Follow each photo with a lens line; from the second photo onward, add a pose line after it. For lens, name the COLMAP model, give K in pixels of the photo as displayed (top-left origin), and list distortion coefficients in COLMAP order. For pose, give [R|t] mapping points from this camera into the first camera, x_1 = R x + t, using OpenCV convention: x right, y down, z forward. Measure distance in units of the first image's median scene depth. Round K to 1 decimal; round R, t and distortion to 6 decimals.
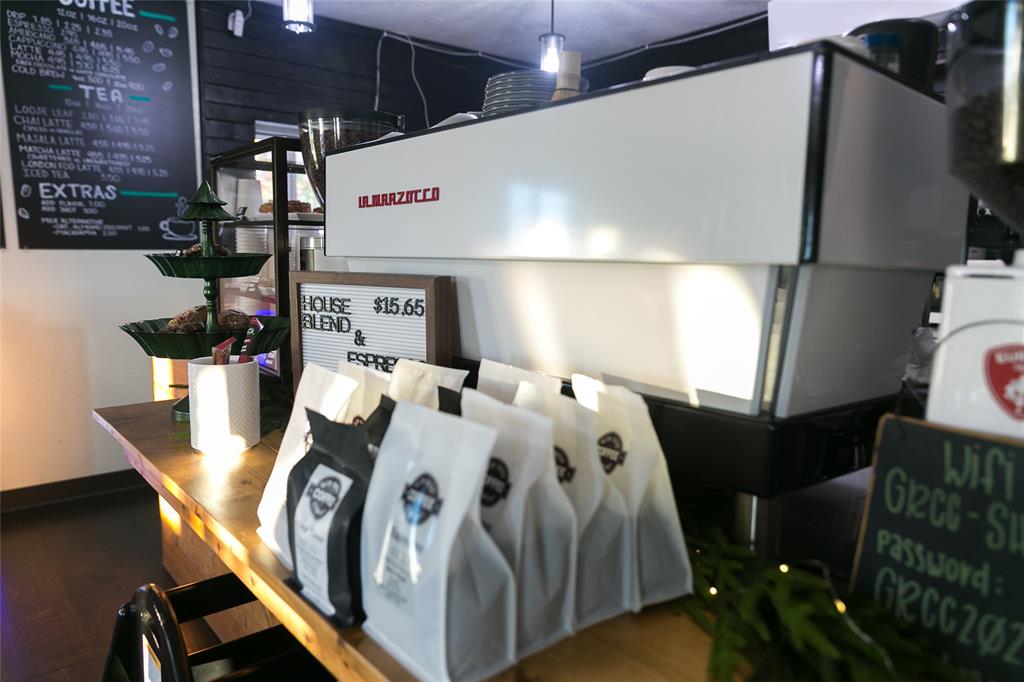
lens RADIAL K [[699.5, 0, 513.2], [0, 699.5, 339.9], [0, 0, 1]] dist [-0.016389, 0.016340]
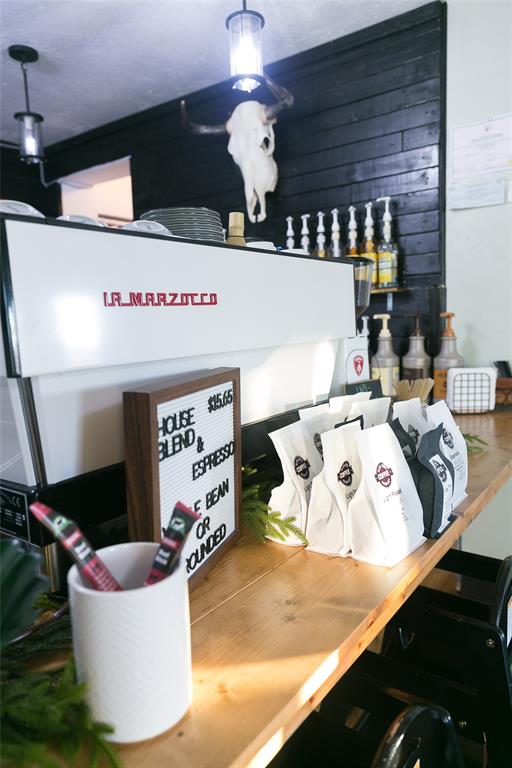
lens RADIAL K [[524.6, 0, 259.8], [0, 524.6, 386.1], [0, 0, 1]] dist [-0.016389, 0.016340]
pose [[-0.227694, -0.128688, 0.965192, -0.919854], [0.152266, 0.974329, 0.165826, -0.187057], [-0.961754, 0.184723, -0.202254, 1.051842]]
